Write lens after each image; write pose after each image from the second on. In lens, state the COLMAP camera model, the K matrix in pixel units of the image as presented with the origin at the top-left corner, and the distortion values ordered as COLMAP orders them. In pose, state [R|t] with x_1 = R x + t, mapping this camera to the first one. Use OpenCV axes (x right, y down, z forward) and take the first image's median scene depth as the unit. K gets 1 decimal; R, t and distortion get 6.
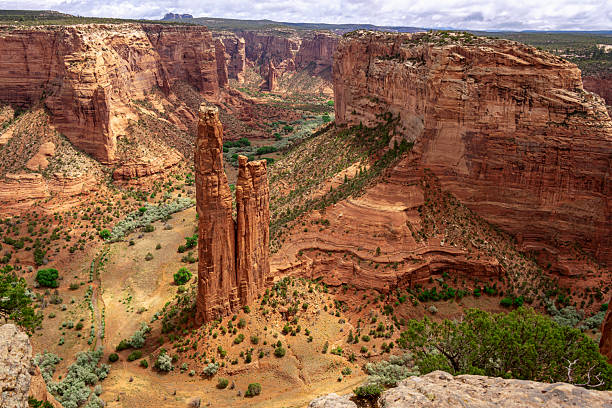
lens RADIAL K [[545.7, 0, 310.7], [0, 545.7, 205.8], [0, 0, 1]] dist [-0.000756, -0.011649]
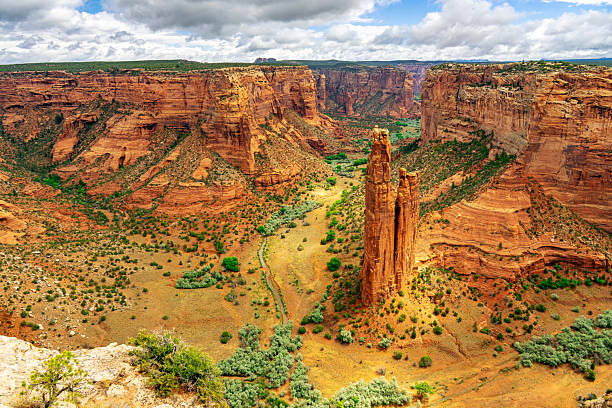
lens RADIAL K [[422.3, 0, 304.7], [0, 422.3, 206.4], [0, 0, 1]] dist [-0.015841, -0.008299]
pose [[0.992166, 0.000111, -0.124926, -0.167892], [0.000666, 0.999981, 0.006174, -0.009001], [0.124924, -0.006209, 0.992147, 0.027079]]
